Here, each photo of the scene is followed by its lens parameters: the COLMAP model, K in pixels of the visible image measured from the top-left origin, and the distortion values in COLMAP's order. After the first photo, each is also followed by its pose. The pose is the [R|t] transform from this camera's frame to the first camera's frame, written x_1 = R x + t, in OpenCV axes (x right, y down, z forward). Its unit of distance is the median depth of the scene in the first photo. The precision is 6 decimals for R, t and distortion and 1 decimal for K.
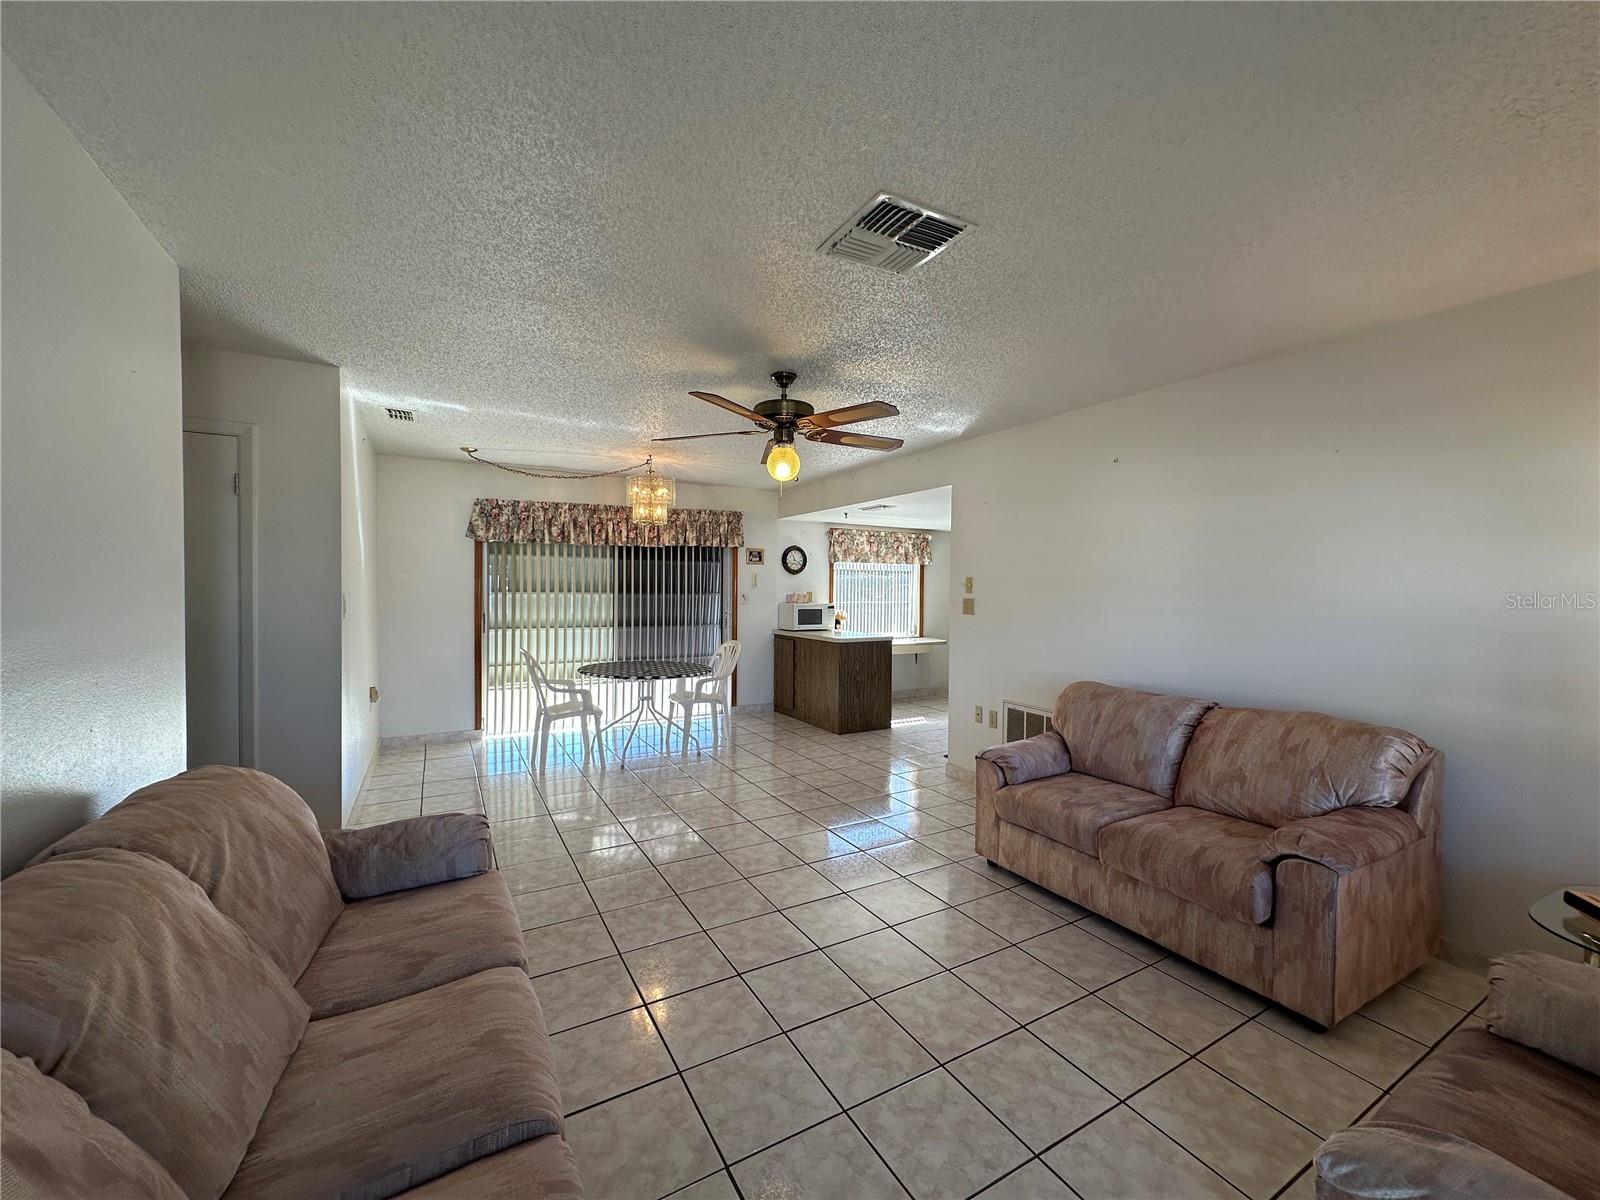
lens RADIAL K [[638.5, 0, 800.0], [0, 638.5, 600.0], [0, 0, 1]] dist [0.000568, 0.000159]
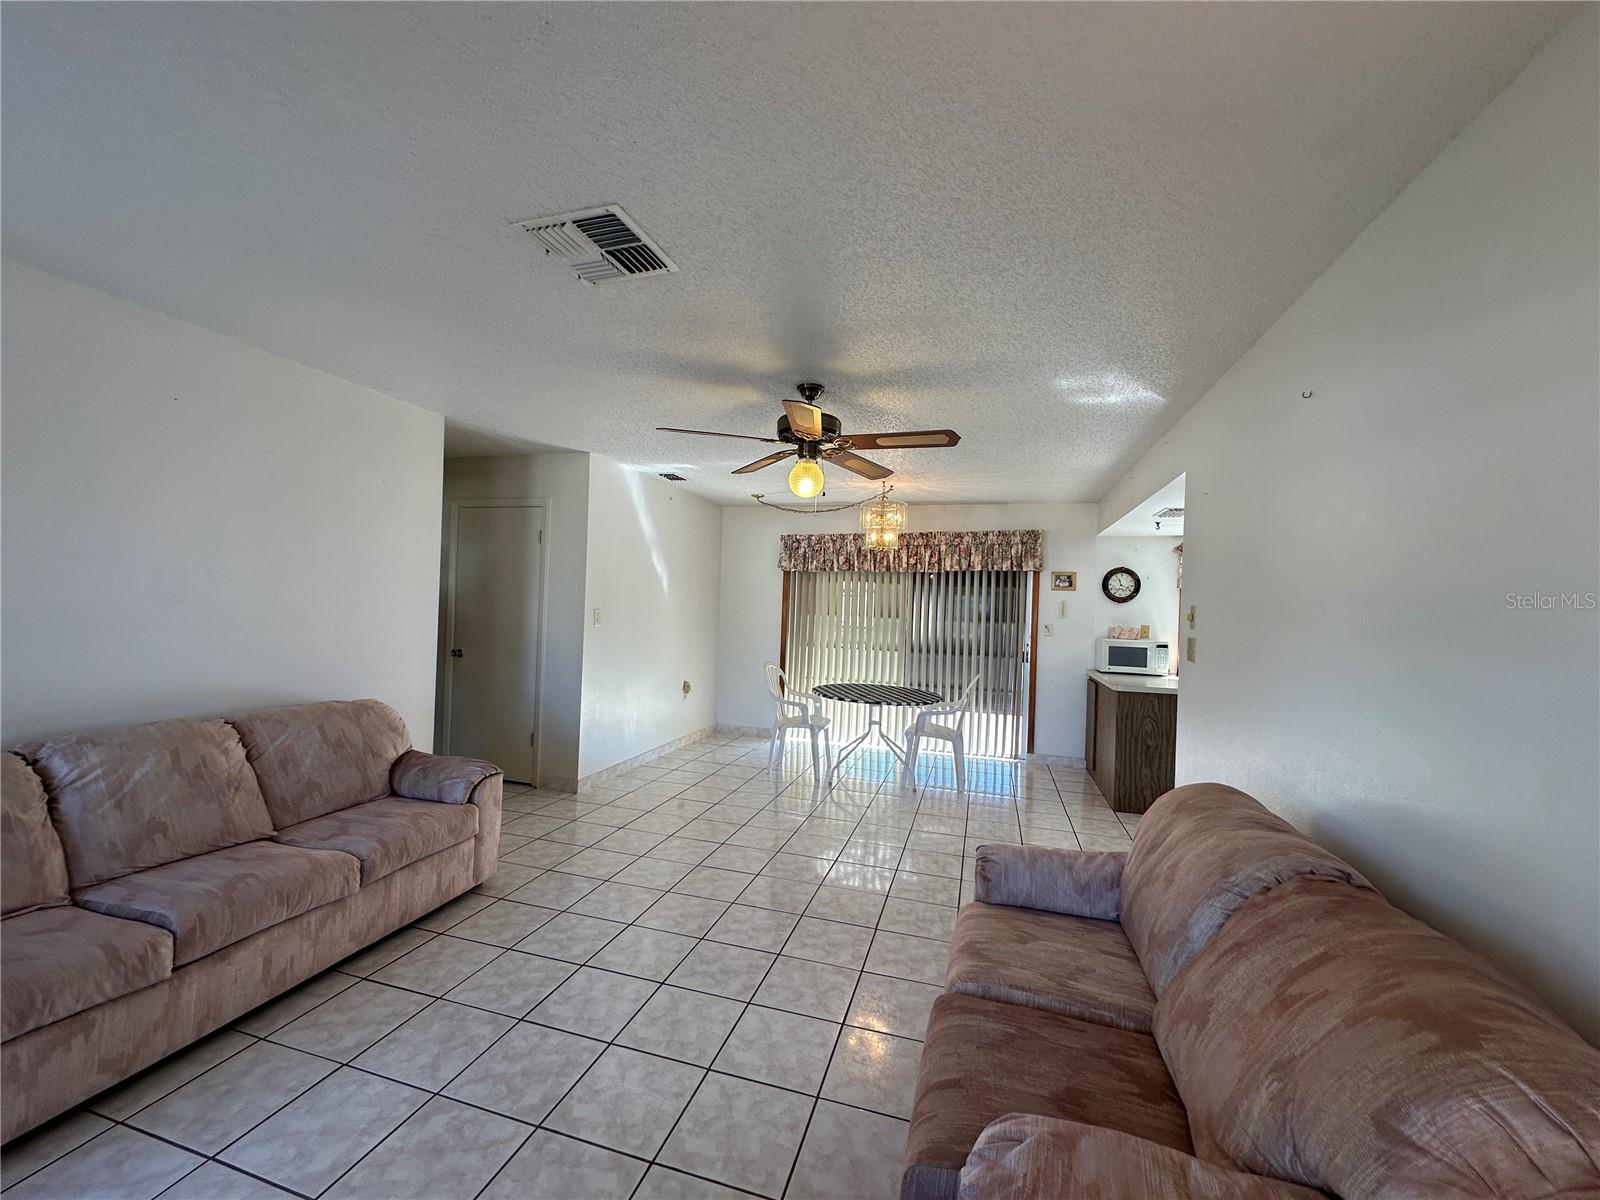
lens RADIAL K [[638.1, 0, 800.0], [0, 638.1, 600.0], [0, 0, 1]] dist [0.000952, 0.000088]
pose [[0.691474, 0.008059, -0.722357, 0.359036], [-0.042587, 0.998653, -0.029624, -0.003396], [0.721145, 0.051247, 0.690886, 0.190640]]
